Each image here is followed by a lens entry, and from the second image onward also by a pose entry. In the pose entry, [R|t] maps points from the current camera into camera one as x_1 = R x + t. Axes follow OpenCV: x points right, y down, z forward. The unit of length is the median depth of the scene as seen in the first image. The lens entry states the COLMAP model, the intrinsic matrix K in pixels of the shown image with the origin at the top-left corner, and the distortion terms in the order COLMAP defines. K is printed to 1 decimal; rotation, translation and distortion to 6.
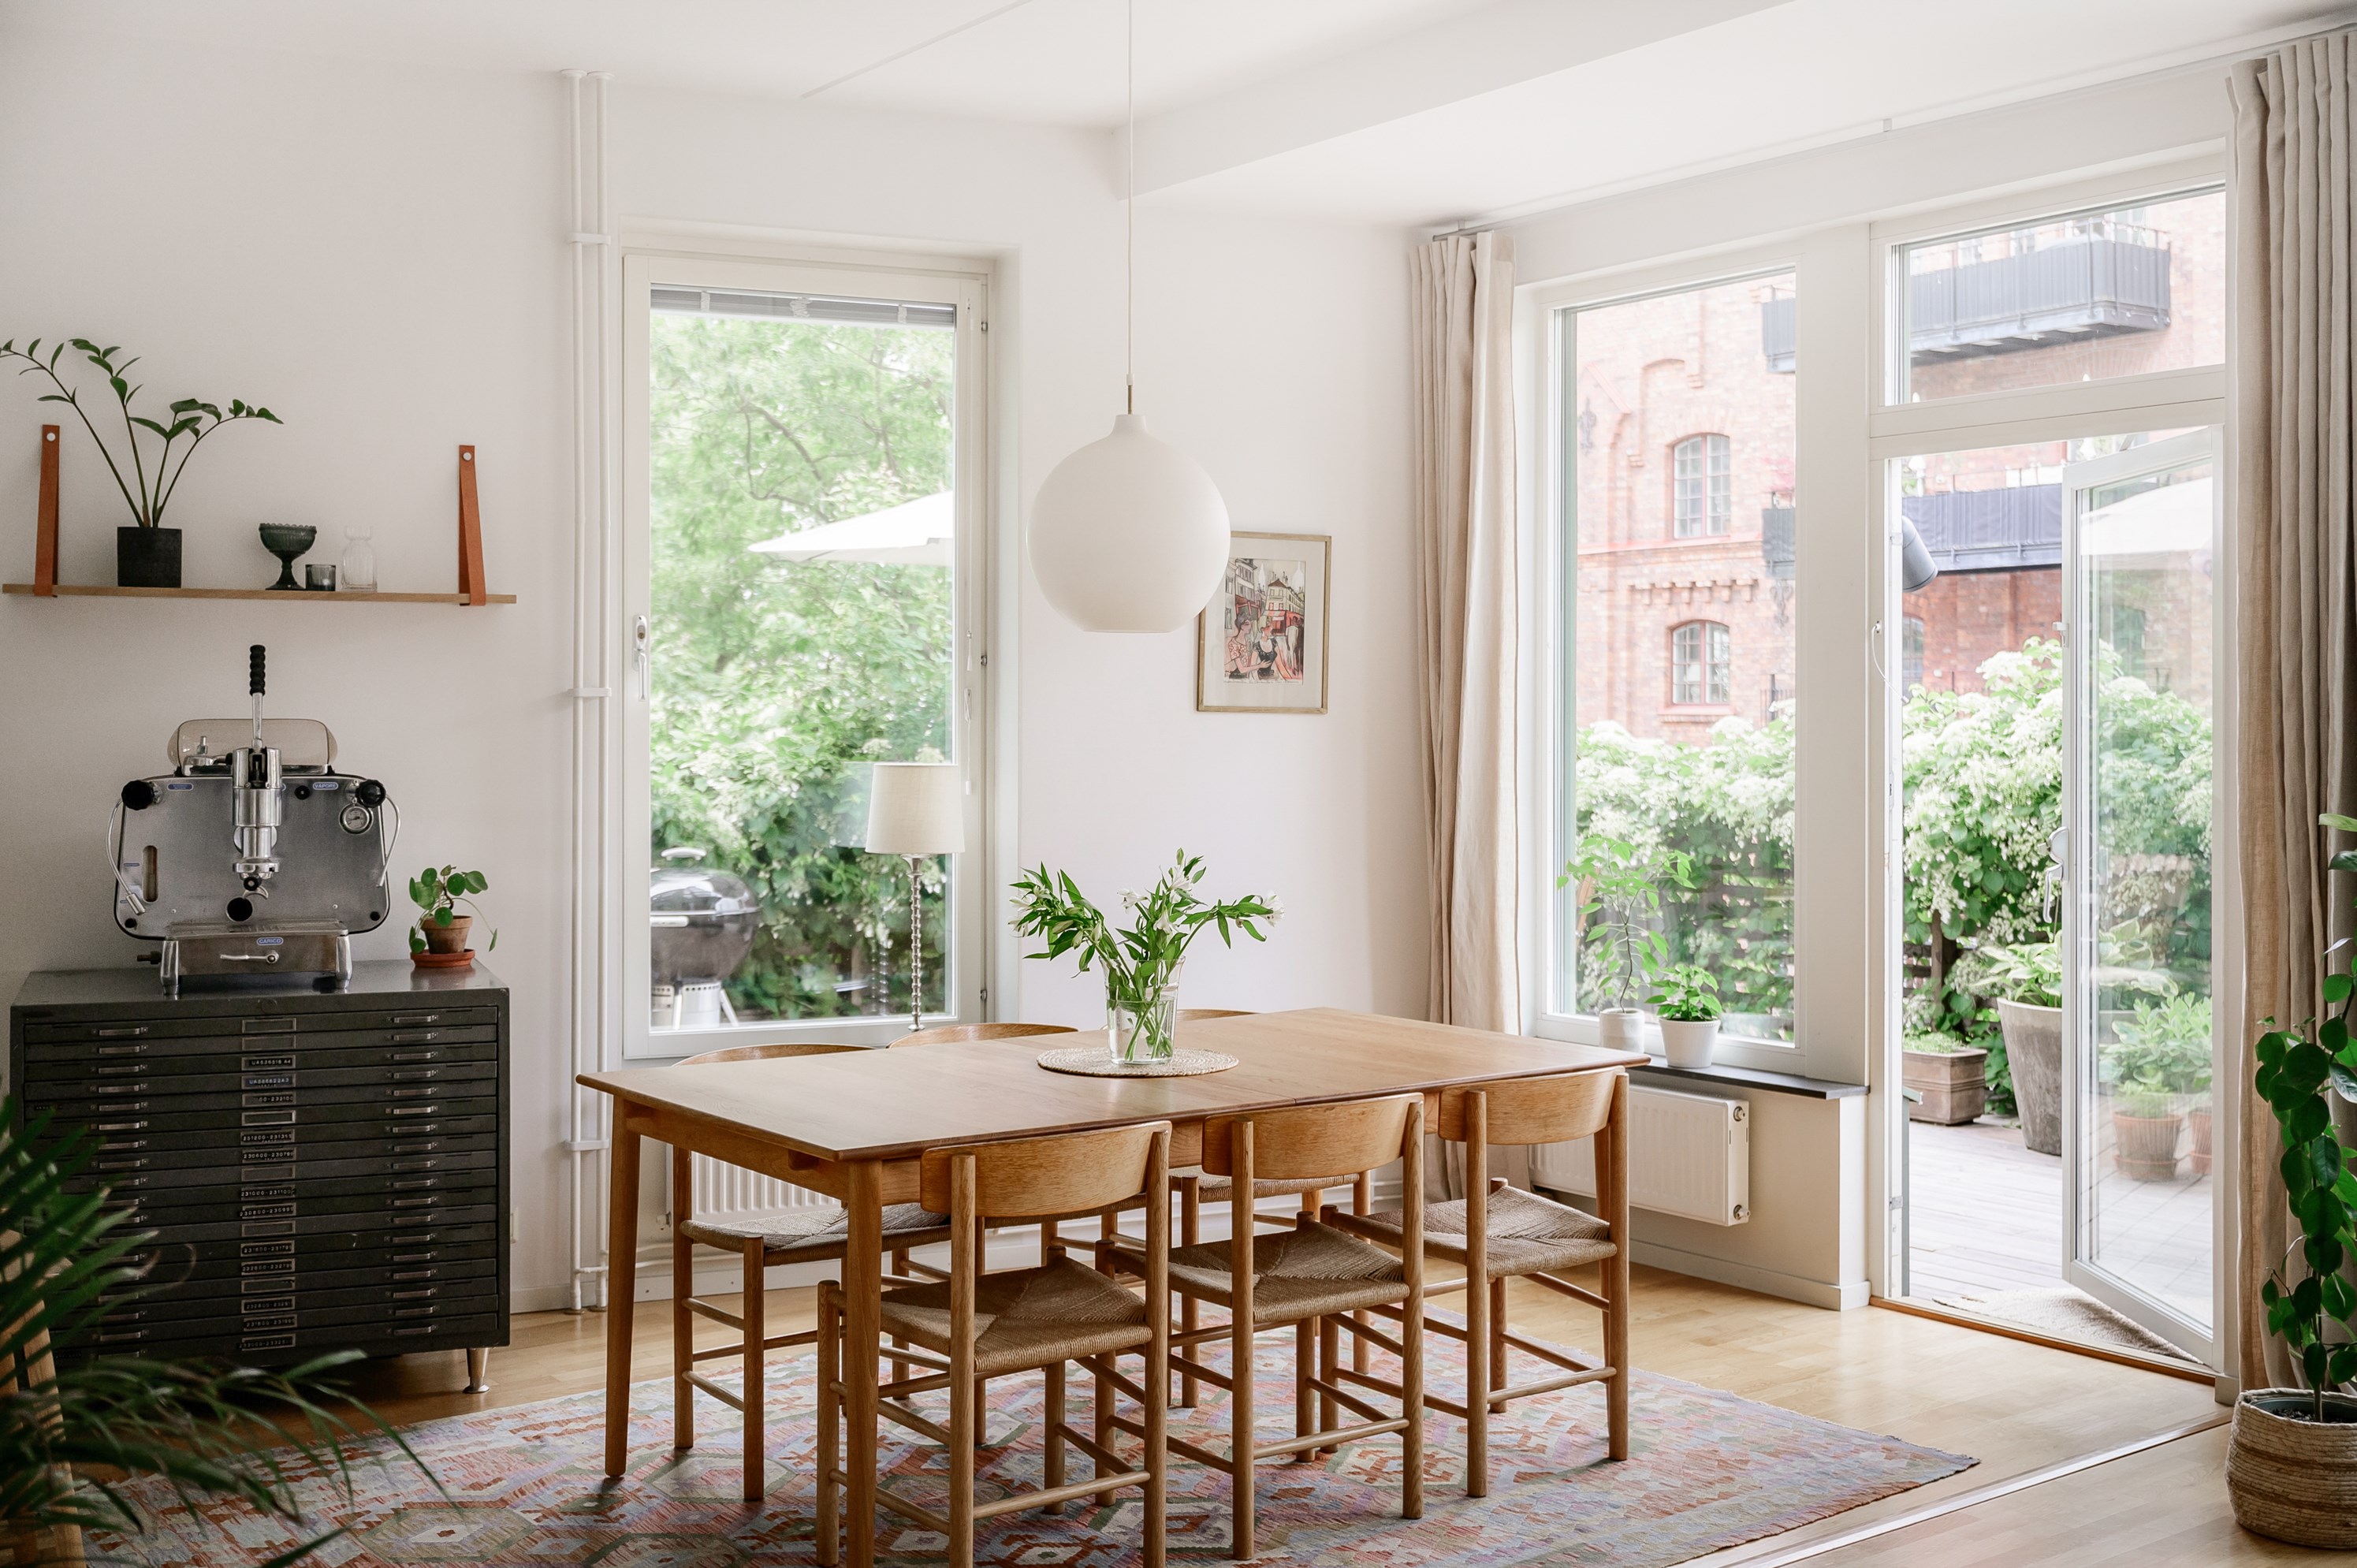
lens RADIAL K [[2418.1, 0, 1183.0], [0, 2418.1, 742.6], [0, 0, 1]] dist [0.011748, 0.004525]
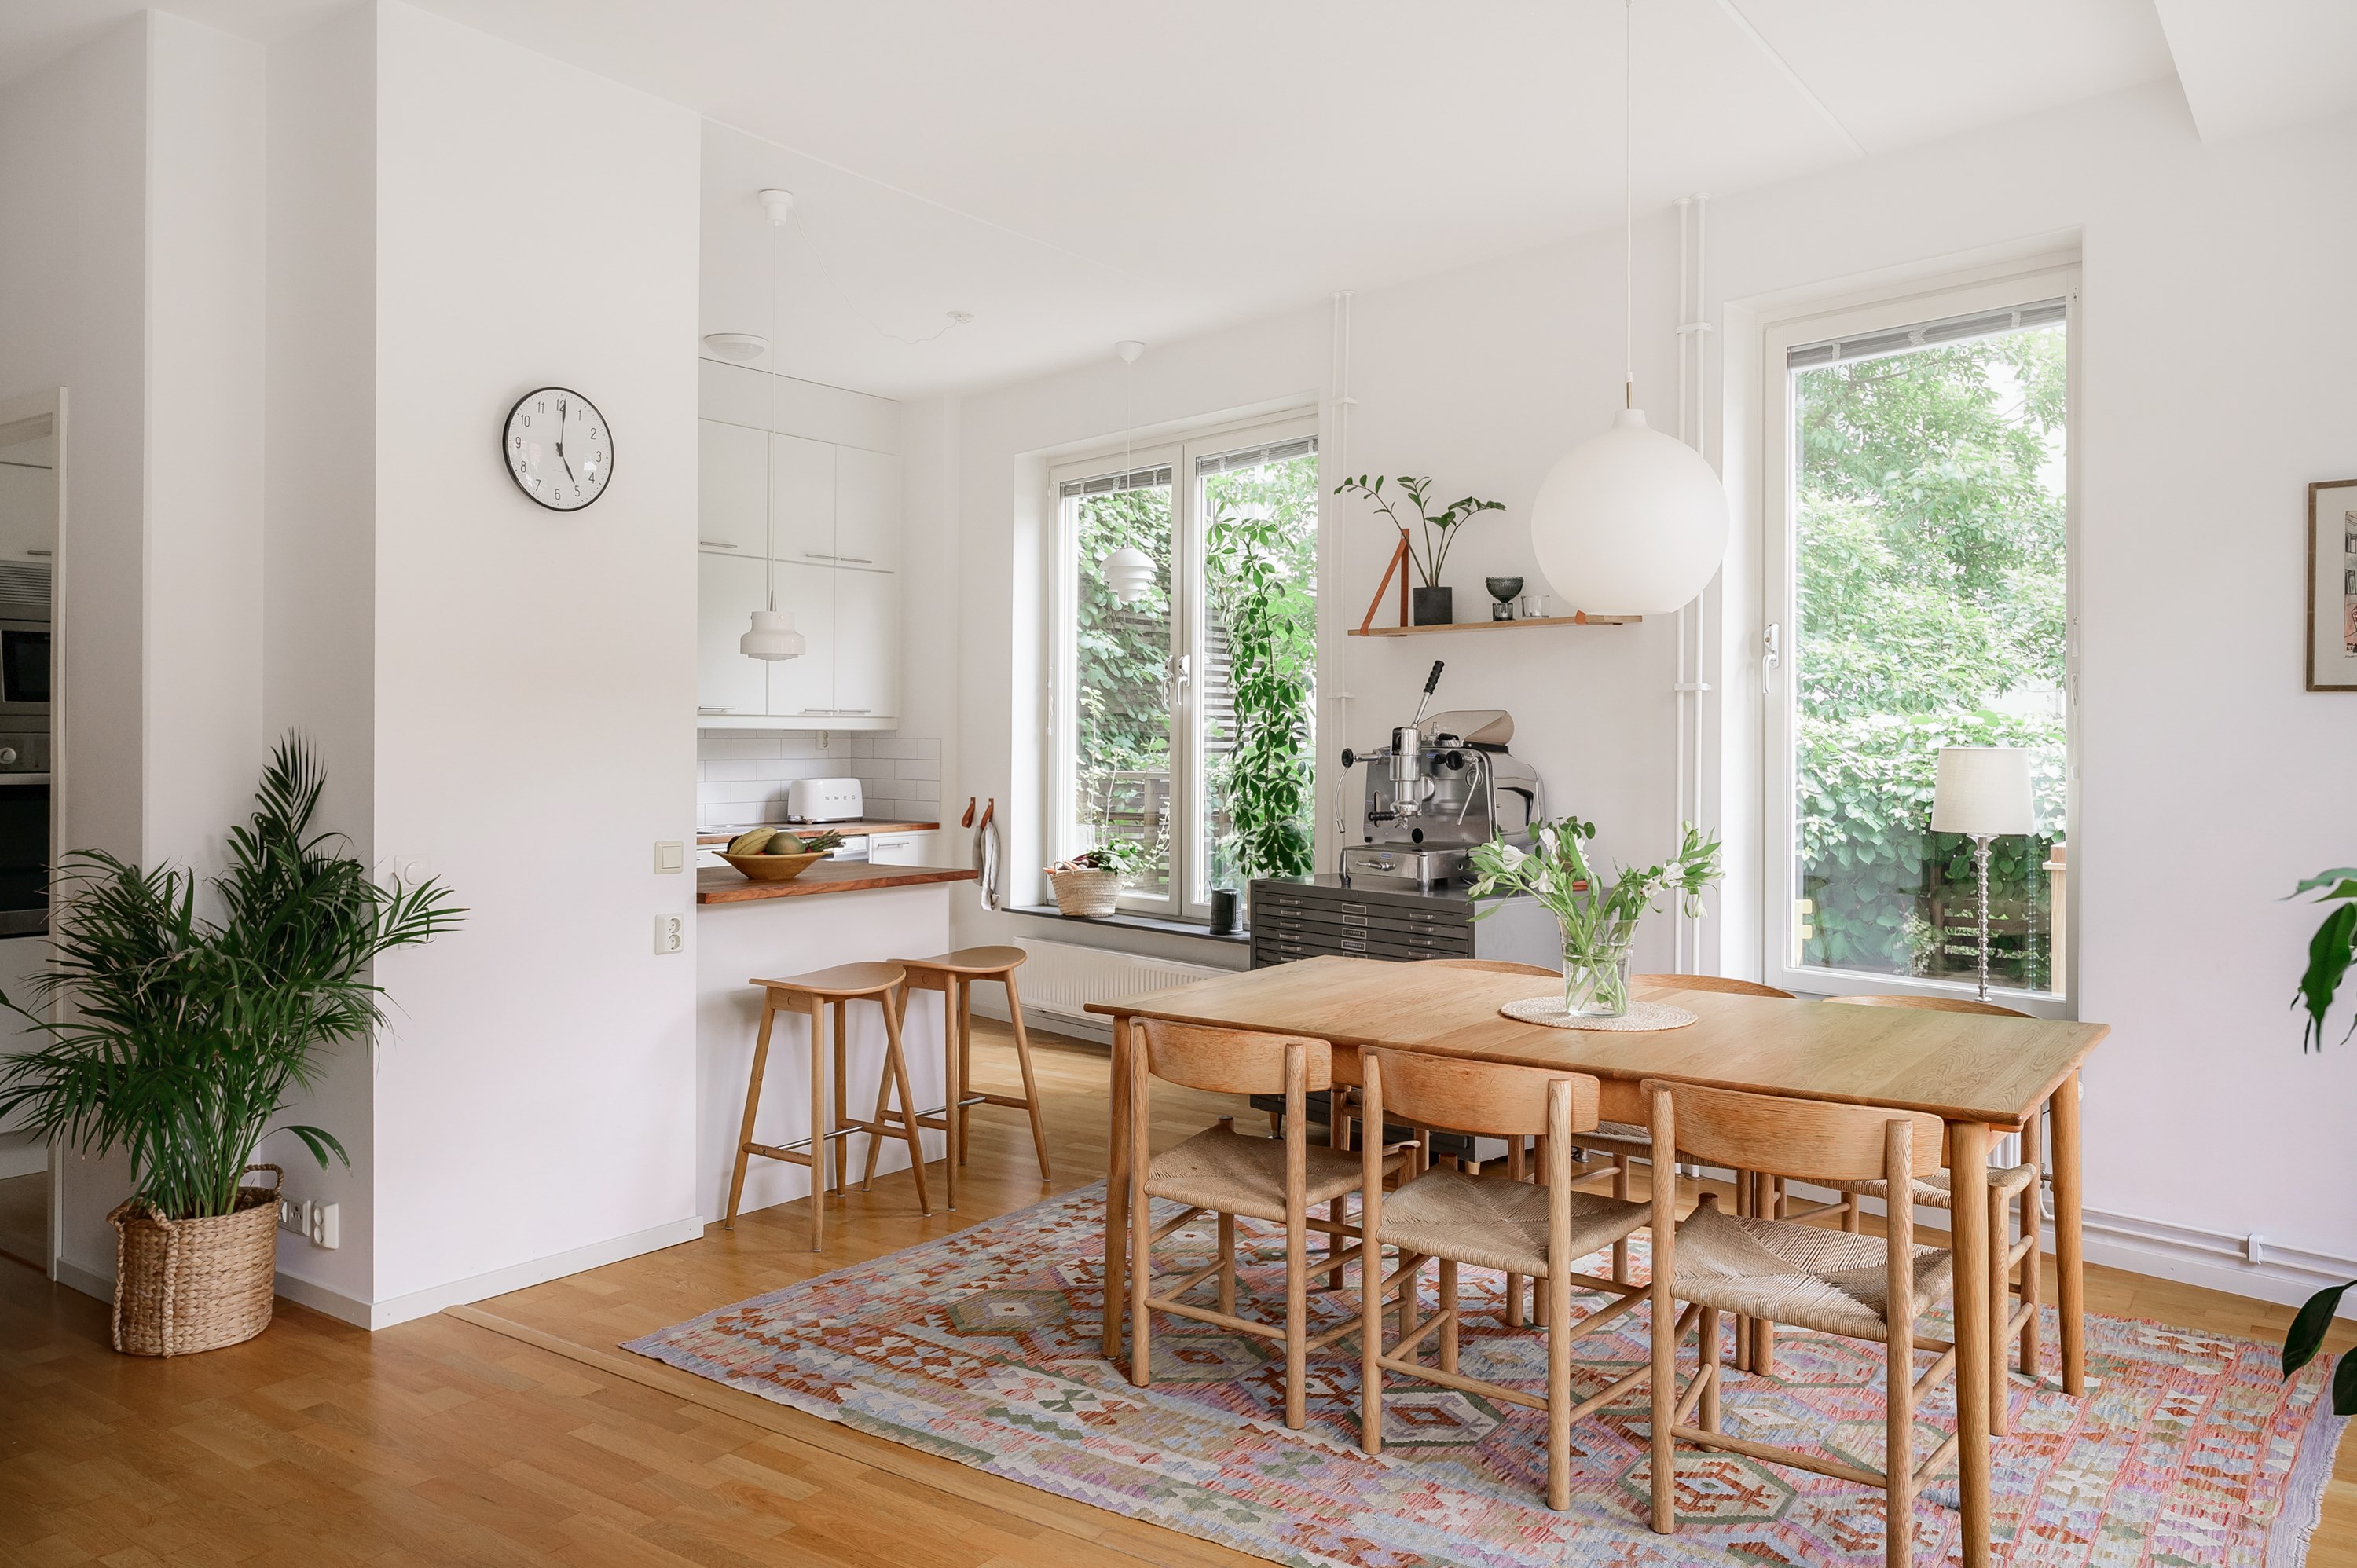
lens RADIAL K [[1693.3, 0, 1173.8], [0, 1693.3, 726.8], [0, 0, 1]] dist [-0.005634, -0.001530]
pose [[0.314148, -0.005459, -0.949358, 0.475484], [-0.010575, 0.999901, -0.009249, 0.010159], [0.949315, 0.012945, 0.314059, 0.437246]]
